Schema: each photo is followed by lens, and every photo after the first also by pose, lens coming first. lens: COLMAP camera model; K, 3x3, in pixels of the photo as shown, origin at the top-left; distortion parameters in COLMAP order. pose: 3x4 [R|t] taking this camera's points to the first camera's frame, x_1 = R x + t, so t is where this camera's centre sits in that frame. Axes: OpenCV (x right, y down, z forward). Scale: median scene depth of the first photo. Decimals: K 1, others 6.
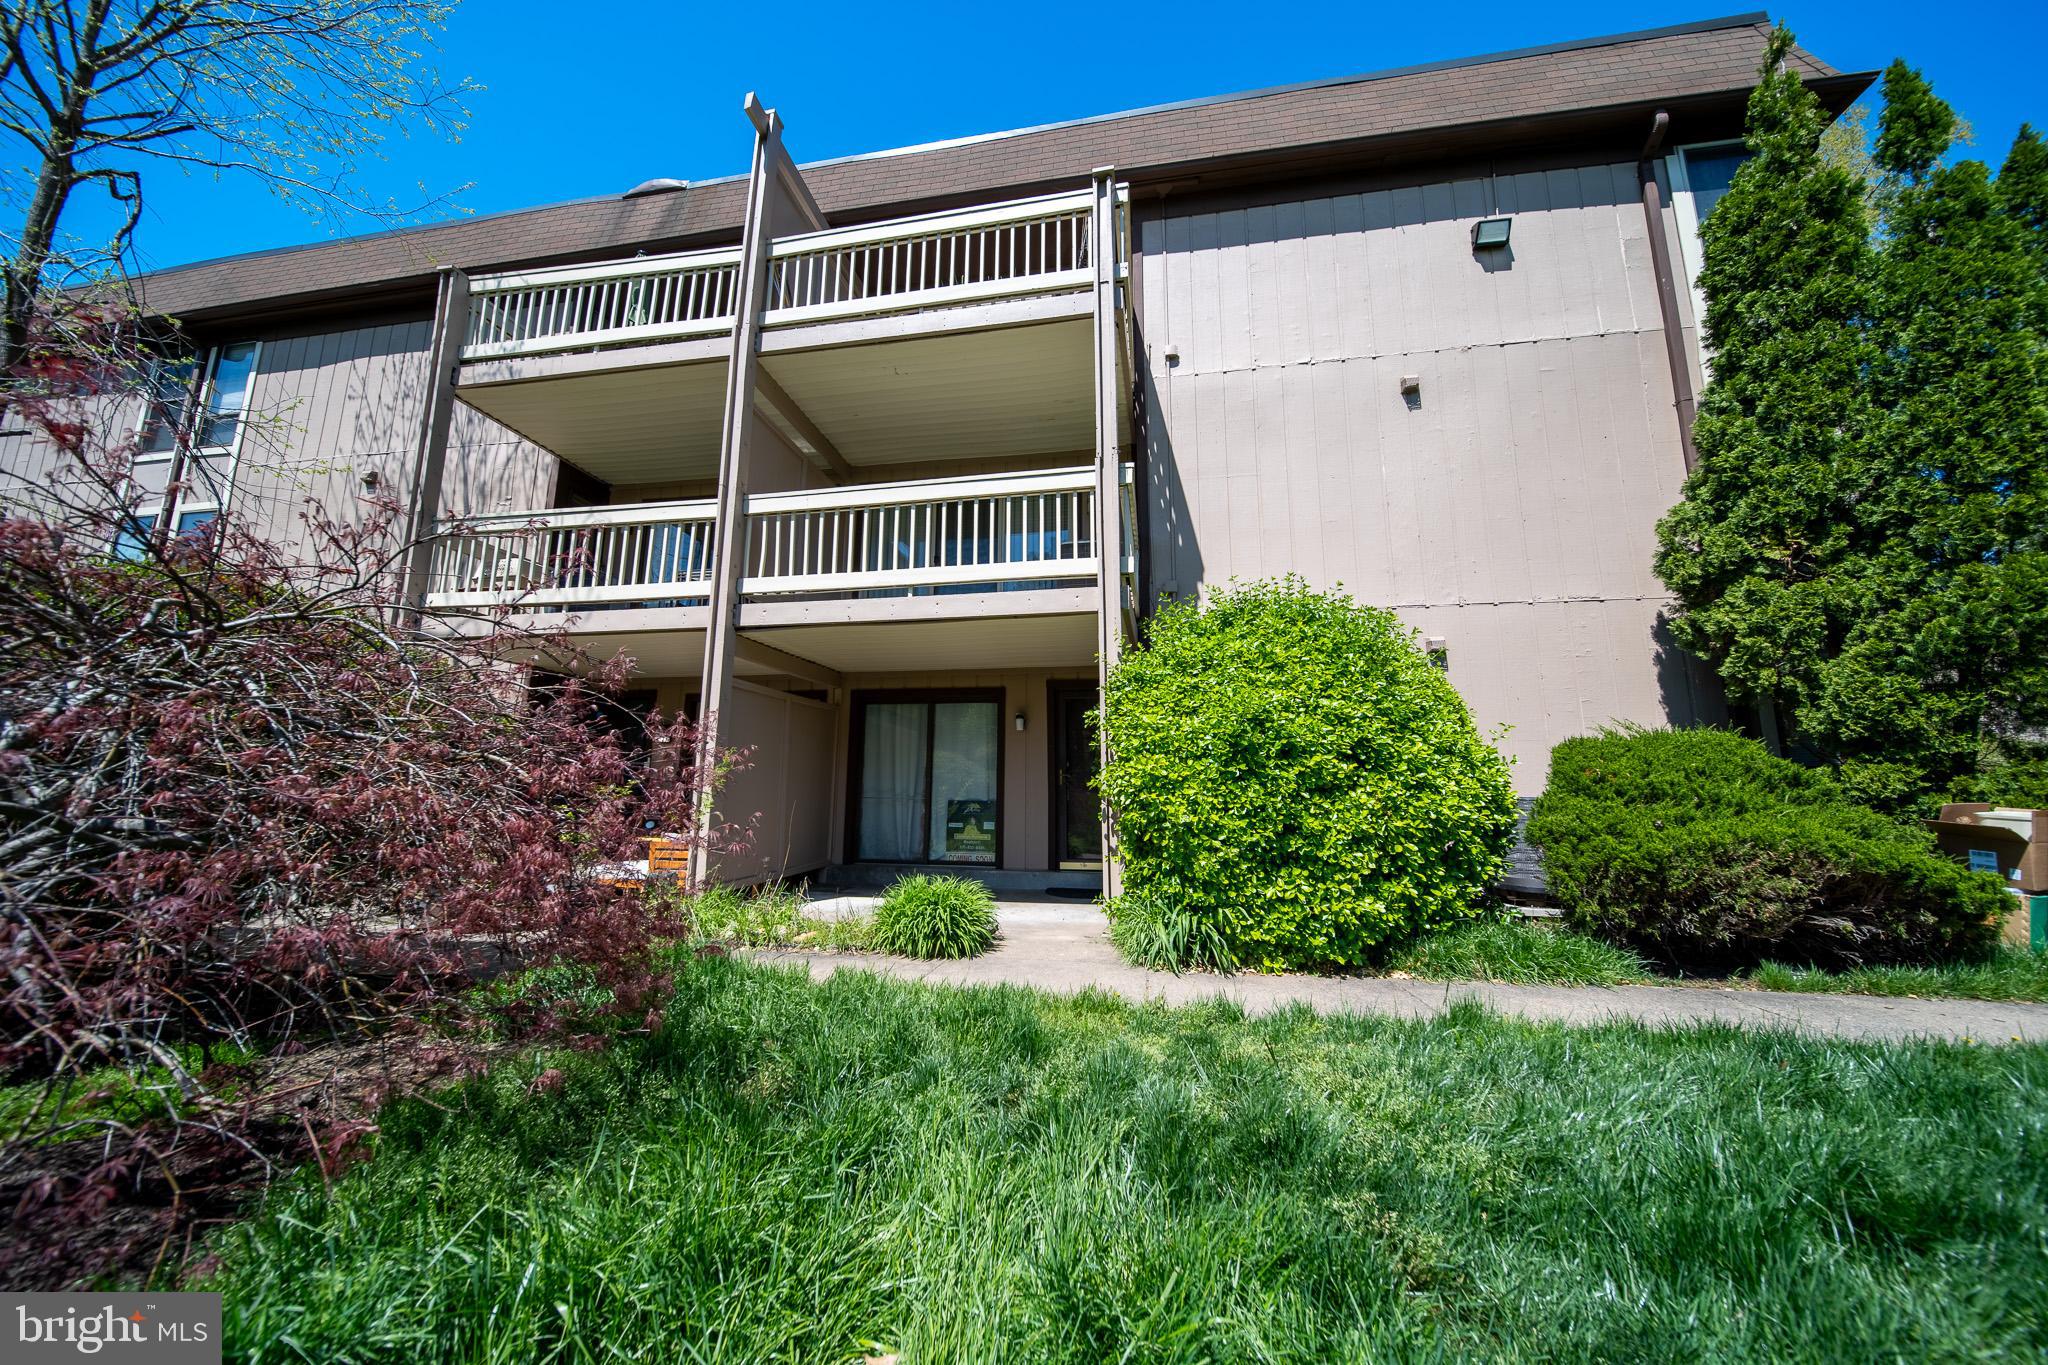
lens RADIAL K [[715.2, 0, 1018.2], [0, 715.2, 679.0], [0, 0, 1]] dist [-0.003391, -0.000510]
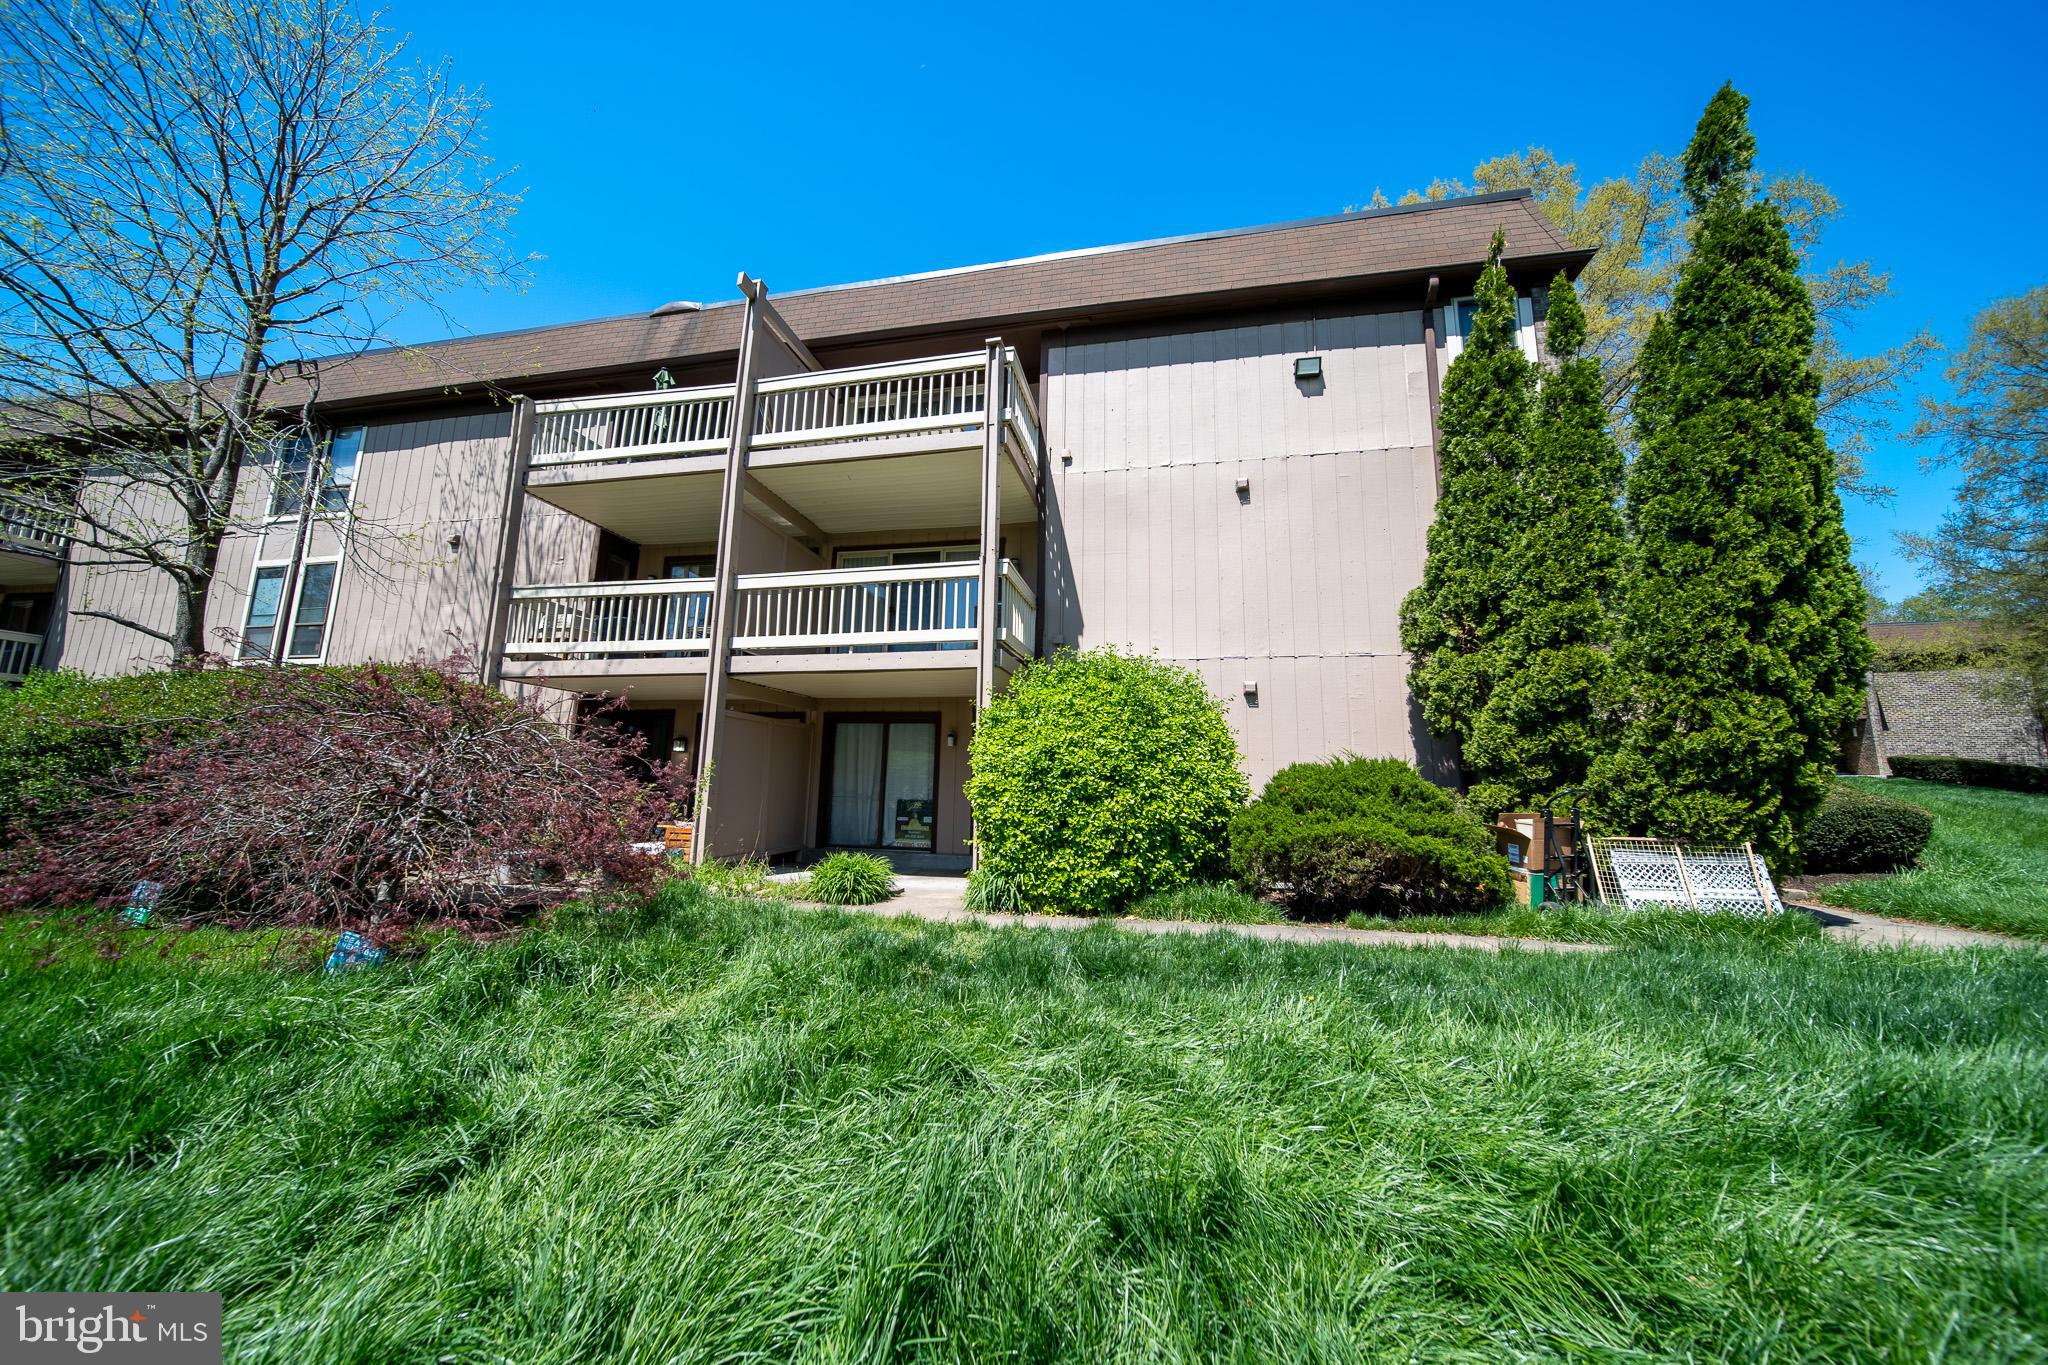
lens RADIAL K [[715.2, 0, 1018.2], [0, 715.2, 679.0], [0, 0, 1]] dist [-0.003391, -0.000510]
pose [[0.999387, 0.006292, -0.034427, 0.204645], [-0.006078, 0.999962, 0.006322, -0.070654], [0.034466, -0.006109, 0.999387, -0.344643]]
